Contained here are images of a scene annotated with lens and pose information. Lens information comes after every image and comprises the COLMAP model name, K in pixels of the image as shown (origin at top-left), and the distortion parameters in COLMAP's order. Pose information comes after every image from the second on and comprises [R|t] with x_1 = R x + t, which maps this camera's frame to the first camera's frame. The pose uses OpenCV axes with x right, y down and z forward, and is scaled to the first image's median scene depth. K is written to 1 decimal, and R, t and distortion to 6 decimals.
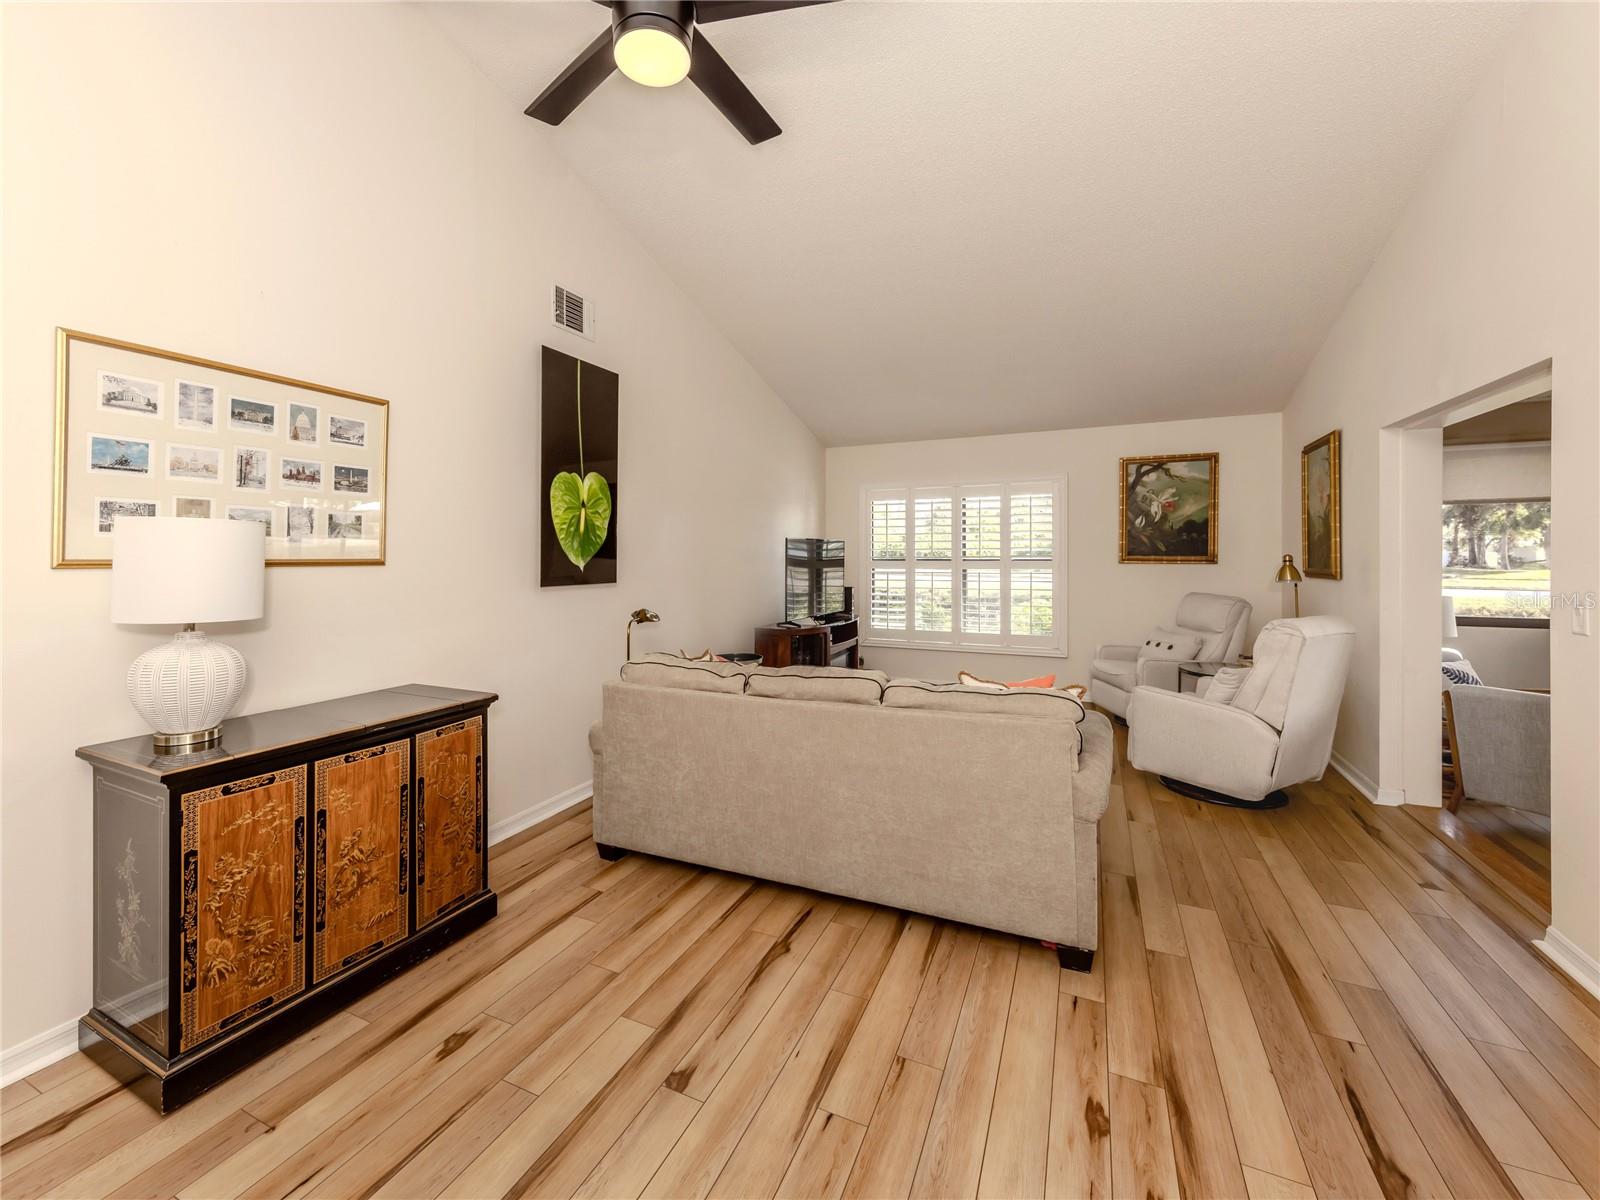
lens RADIAL K [[651.2, 0, 800.0], [0, 651.2, 600.0], [0, 0, 1]] dist [0.000727, -0.000236]
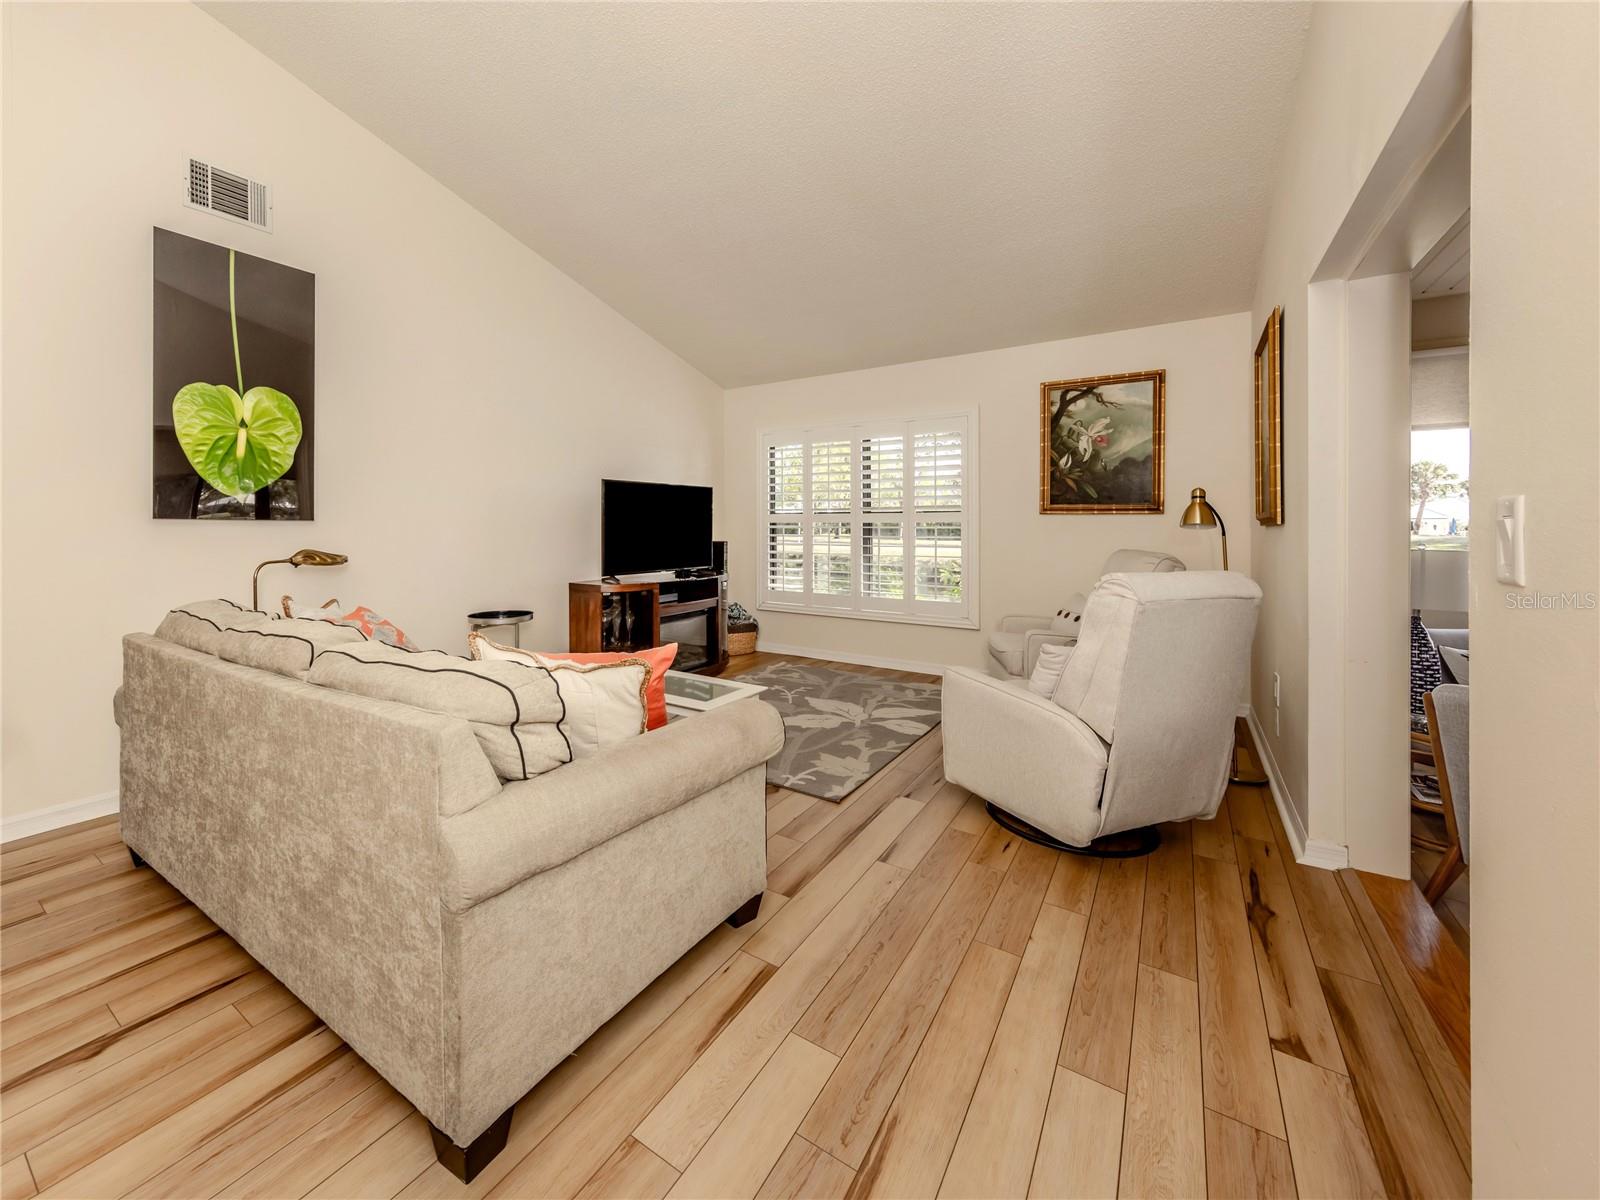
lens RADIAL K [[626.1, 0, 768.9], [0, 626.1, 564.9], [0, 0, 1]] dist [0.000821, 0.000106]
pose [[0.988348, 0.014610, -0.151507, 0.437764], [-0.015932, 0.999845, -0.007516, 0.028412], [0.151374, 0.009842, 0.988428, 0.290434]]
